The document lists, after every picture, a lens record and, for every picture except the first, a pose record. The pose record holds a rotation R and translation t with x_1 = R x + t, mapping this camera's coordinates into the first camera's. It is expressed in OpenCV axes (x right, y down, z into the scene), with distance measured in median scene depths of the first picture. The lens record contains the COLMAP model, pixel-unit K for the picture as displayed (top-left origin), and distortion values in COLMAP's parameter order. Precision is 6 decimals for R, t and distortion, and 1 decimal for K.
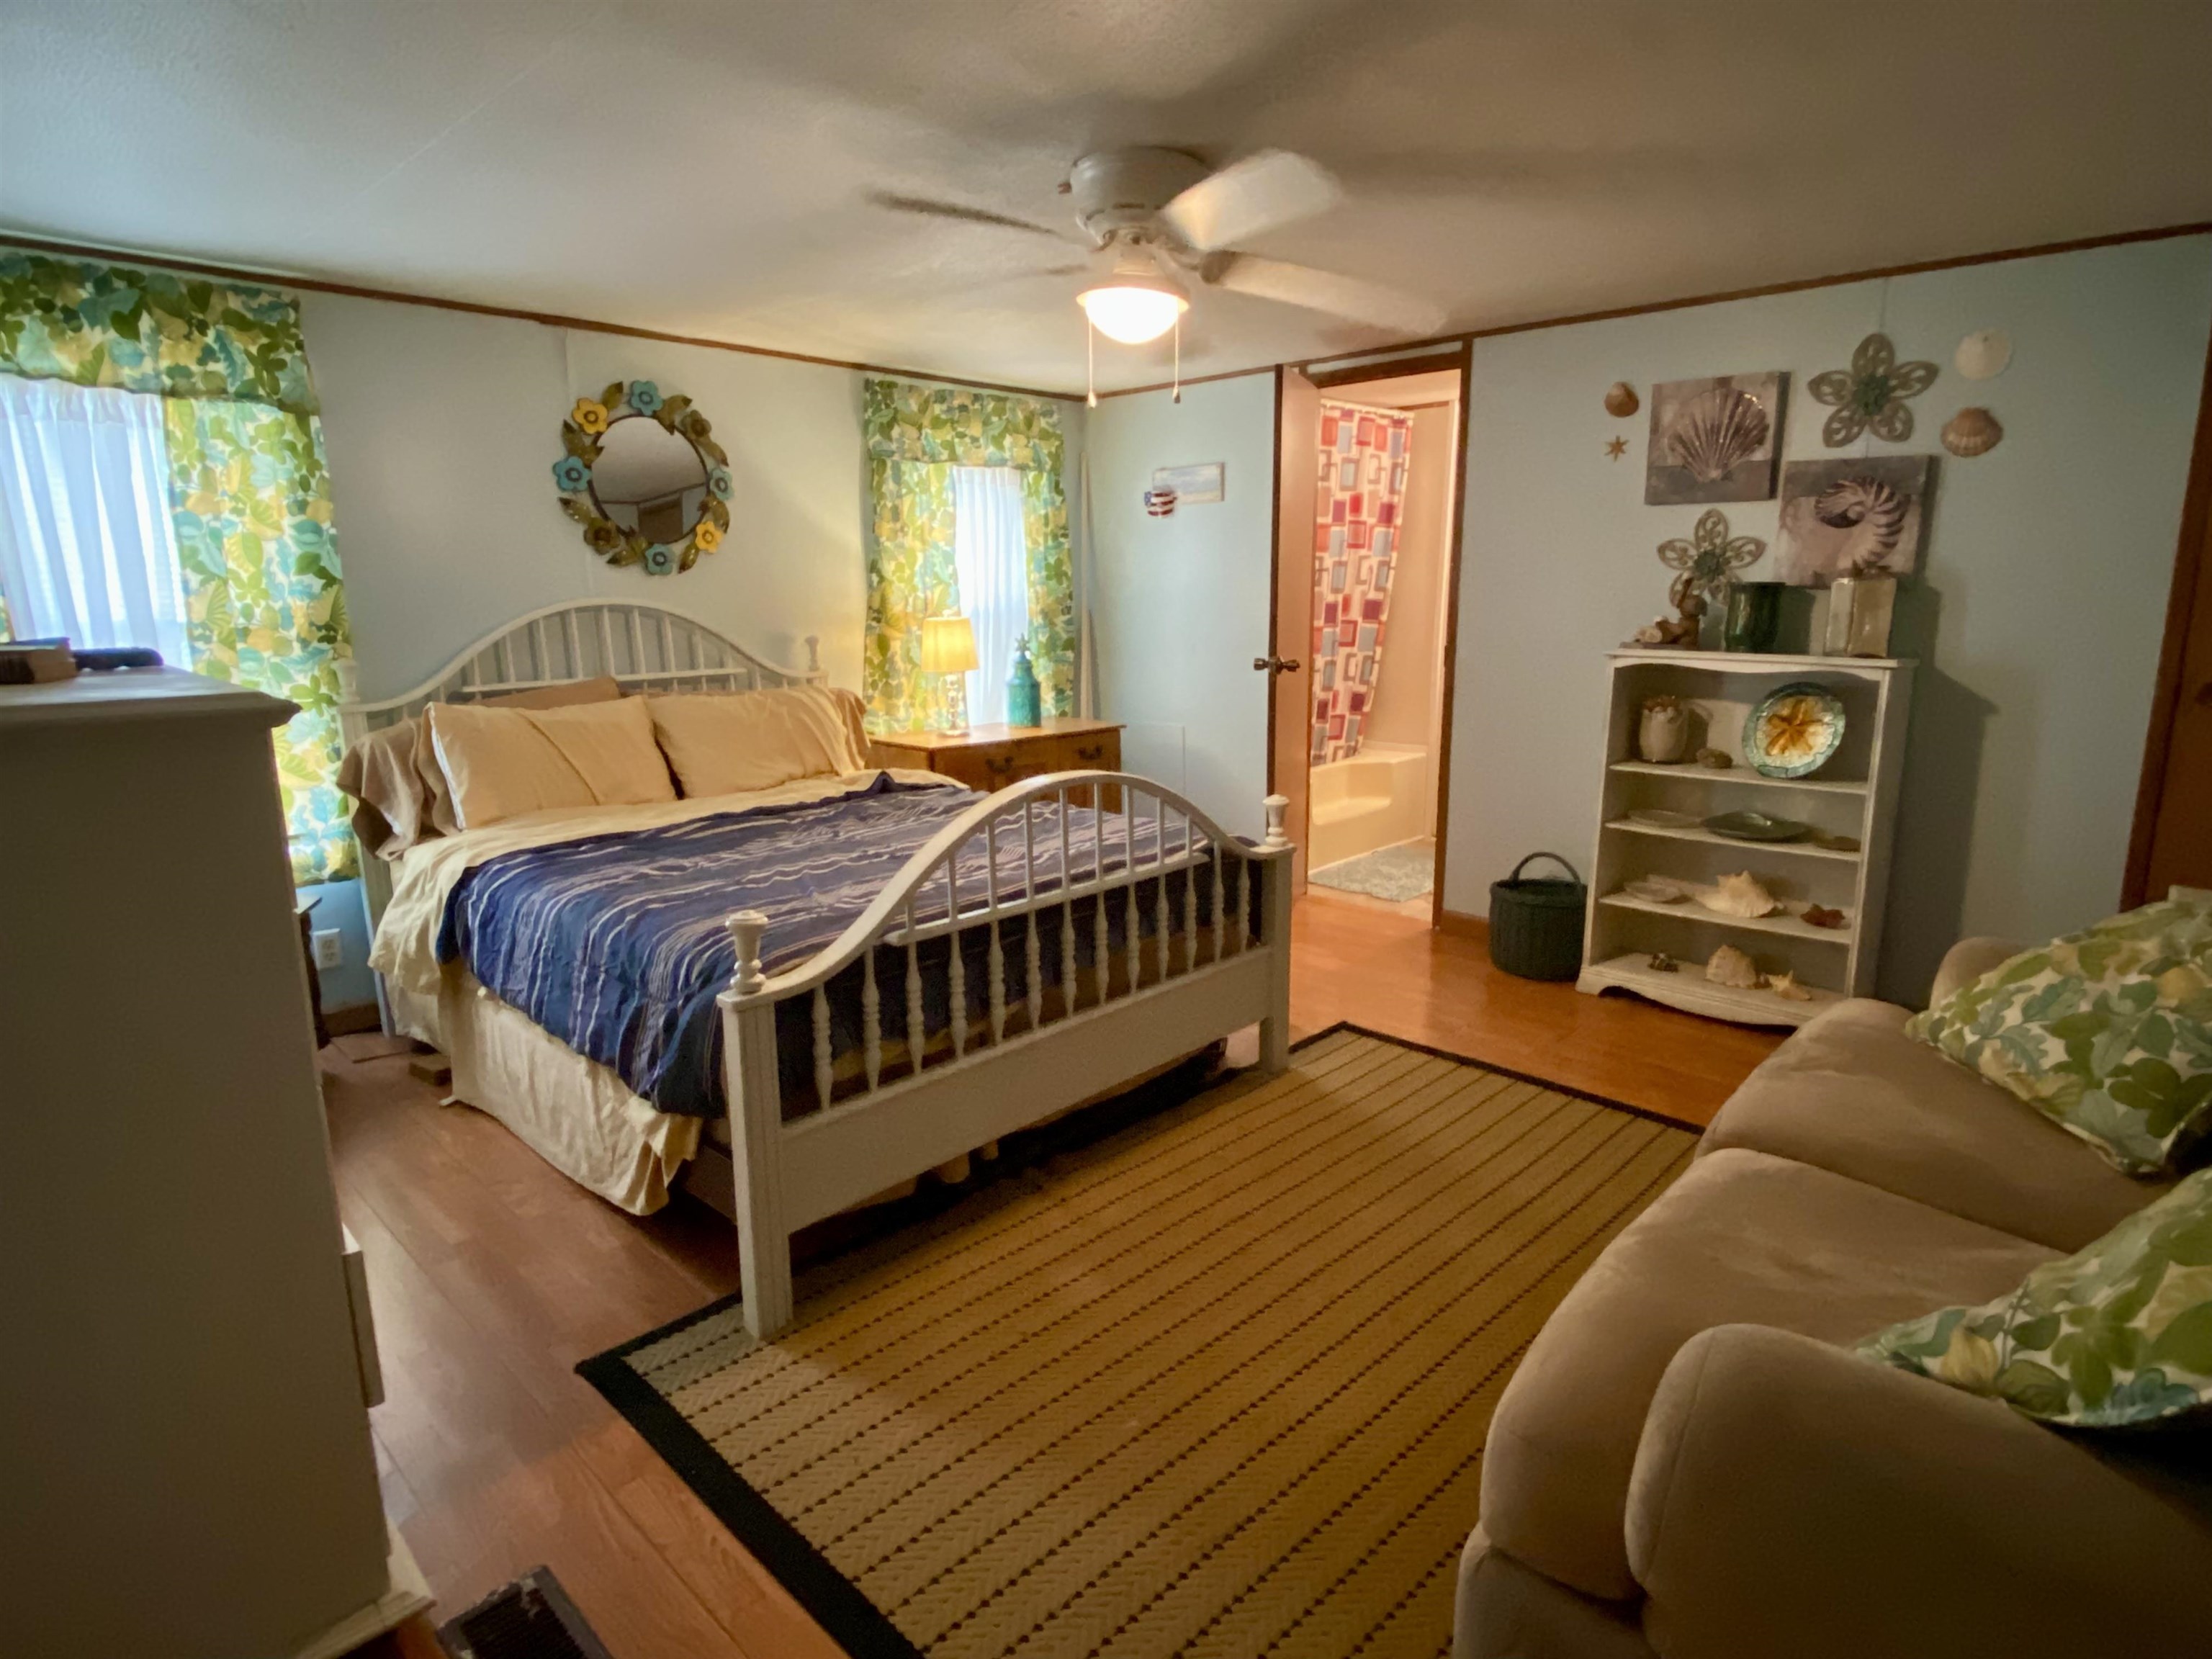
lens RADIAL K [[1174.8, 0, 1106.0], [0, 1174.8, 829.5], [0, 0, 1]] dist [0.000059, -0.000031]
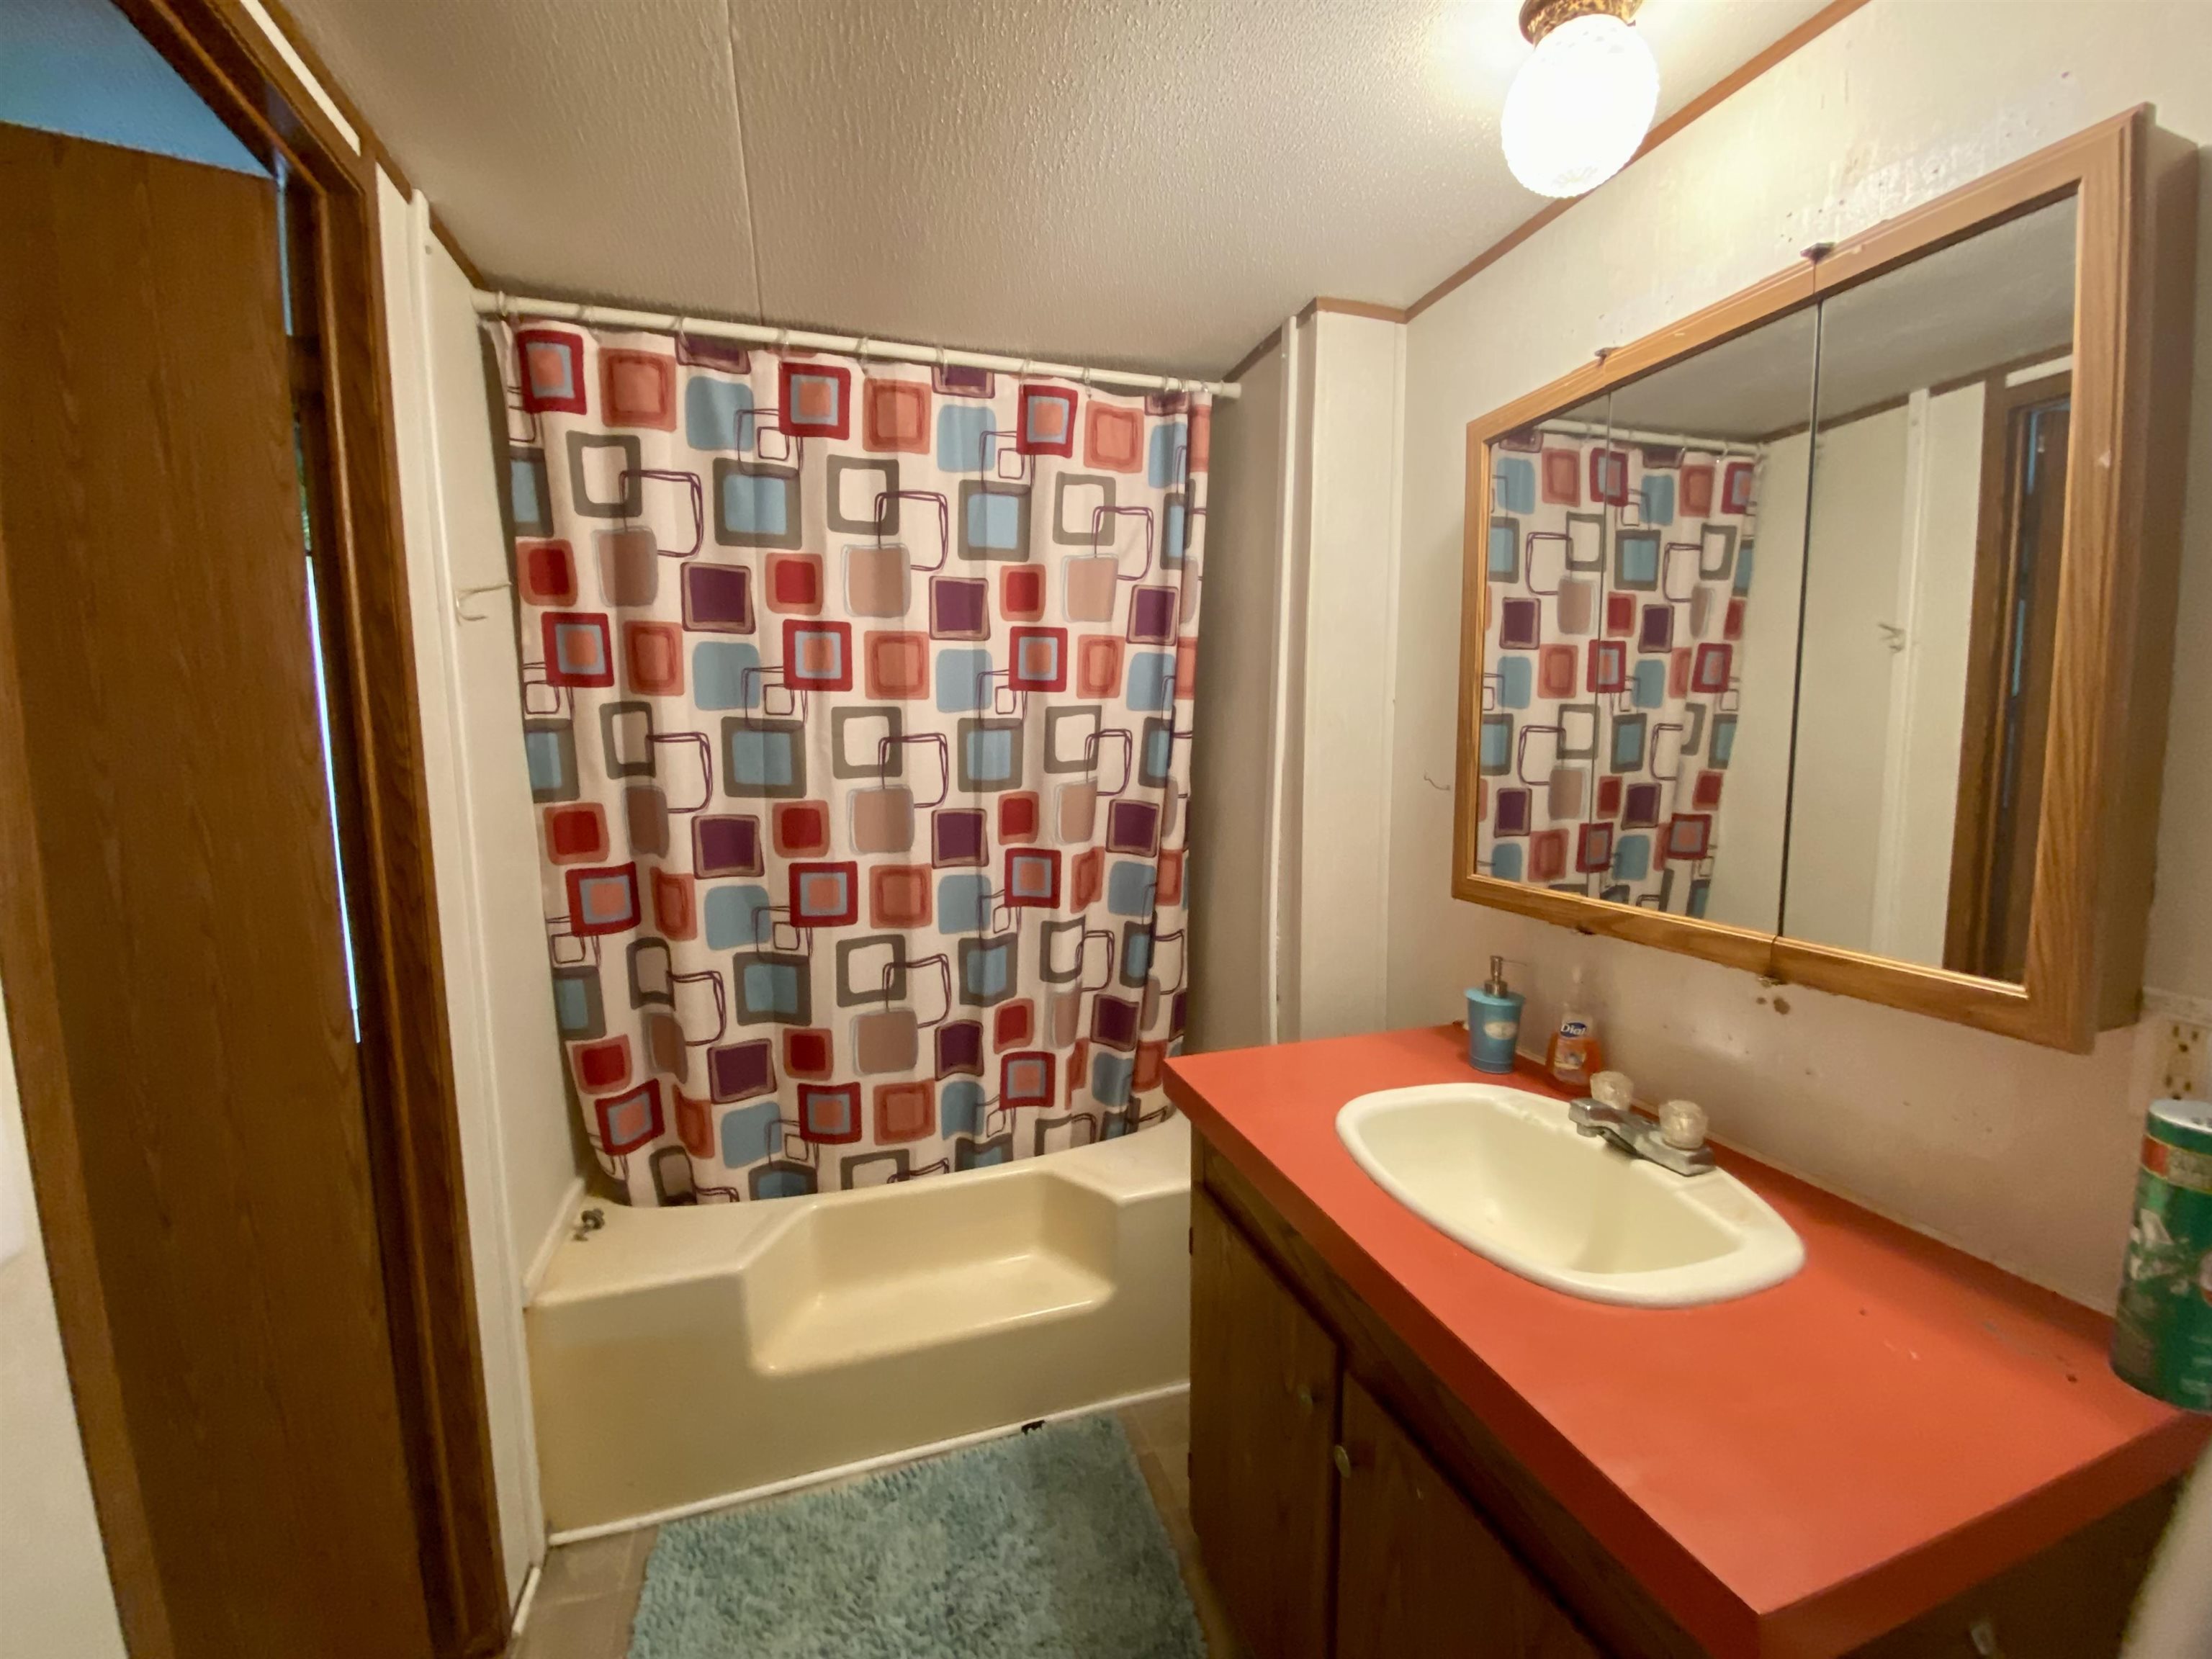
lens RADIAL K [[893.2, 0, 1106.0], [0, 893.2, 829.5], [0, 0, 1]] dist [0.025551, -0.000021]
pose [[0.880019, 0.051304, -0.472159, 0.384898], [-0.104778, 0.990626, -0.087646, -0.157514], [0.463237, 0.126602, 0.877145, 0.708934]]
